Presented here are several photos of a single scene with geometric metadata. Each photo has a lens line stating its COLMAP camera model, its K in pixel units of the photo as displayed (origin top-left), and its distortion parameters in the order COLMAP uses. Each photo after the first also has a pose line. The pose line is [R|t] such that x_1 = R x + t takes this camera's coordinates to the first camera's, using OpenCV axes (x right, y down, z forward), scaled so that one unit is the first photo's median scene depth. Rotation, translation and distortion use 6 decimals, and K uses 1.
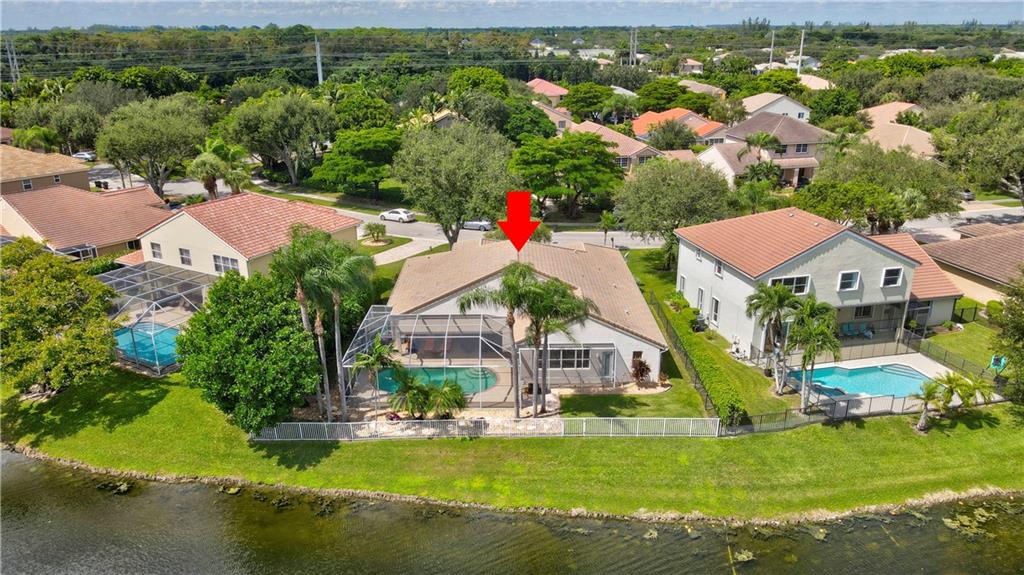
lens RADIAL K [[764.5, 0, 512.0], [0, 764.5, 287.5], [0, 0, 1]] dist [-0.002270, 0.051639]
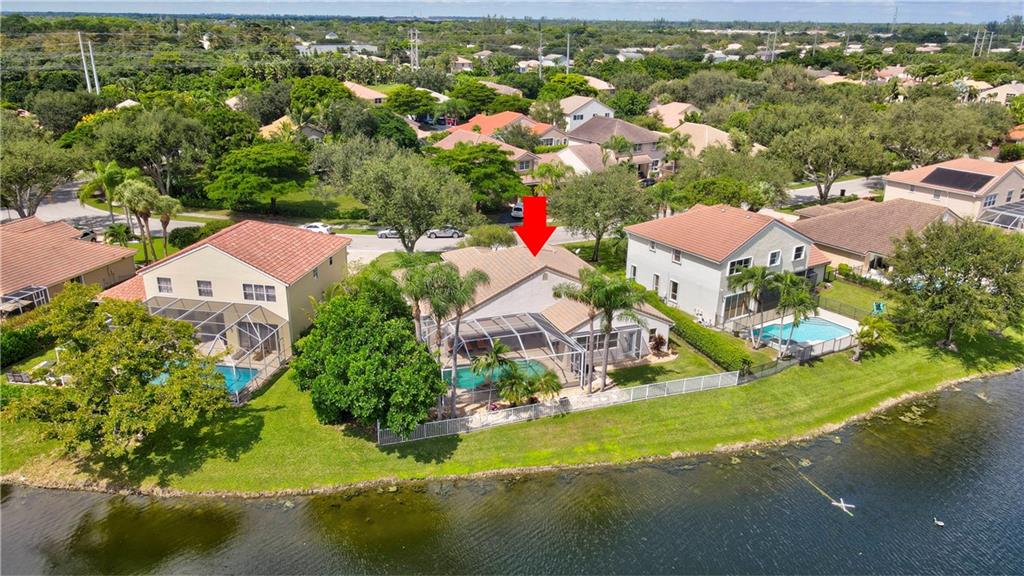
lens RADIAL K [[764.5, 0, 512.0], [0, 764.5, 288.0], [0, 0, 1]] dist [-0.002270, 0.051639]
pose [[0.941637, -0.095949, 0.322668, -0.450983], [0.091699, 0.995382, 0.028384, -0.039757], [-0.323901, 0.002861, 0.946087, -0.108324]]
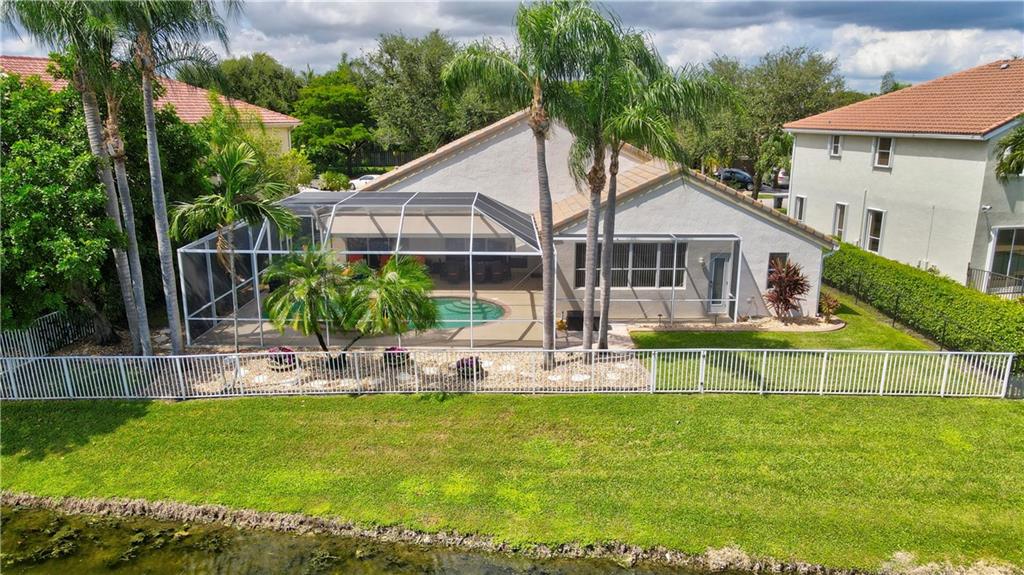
lens RADIAL K [[756.8, 0, 512.0], [0, 756.8, 287.5], [0, 0, 1]] dist [0.003733, 0.036356]
pose [[0.999946, 0.009997, -0.002841, -0.013672], [-0.010239, 0.994515, -0.104087, 0.161292], [0.001784, 0.104111, 0.994564, 0.495534]]
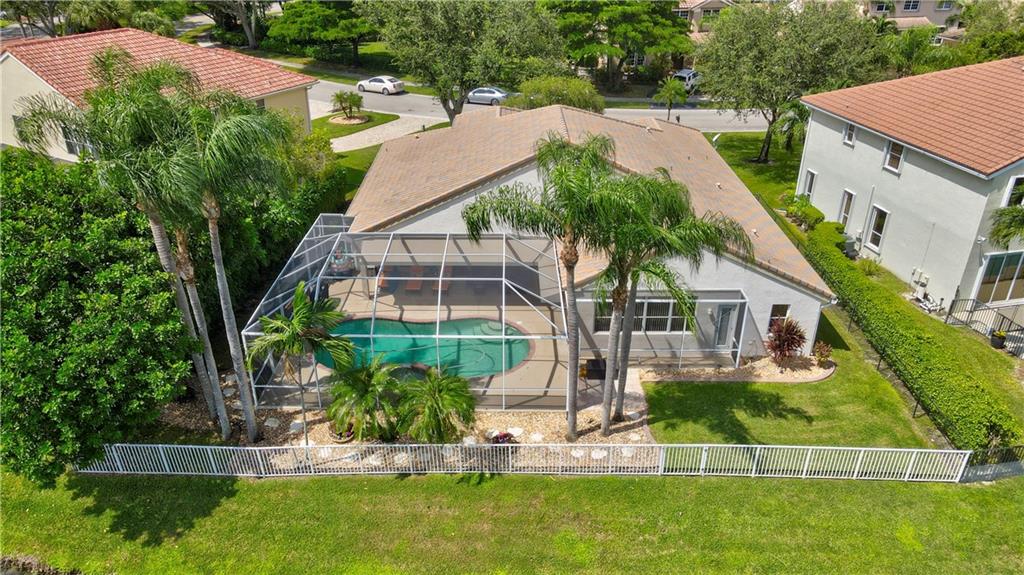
lens RADIAL K [[764.5, 0, 512.0], [0, 764.5, 287.5], [0, 0, 1]] dist [-0.002270, 0.051639]
pose [[0.999923, 0.012104, -0.002910, -0.032518], [-0.011593, 0.990535, 0.136770, -0.004073], [0.004538, -0.136726, 0.990599, 0.443177]]
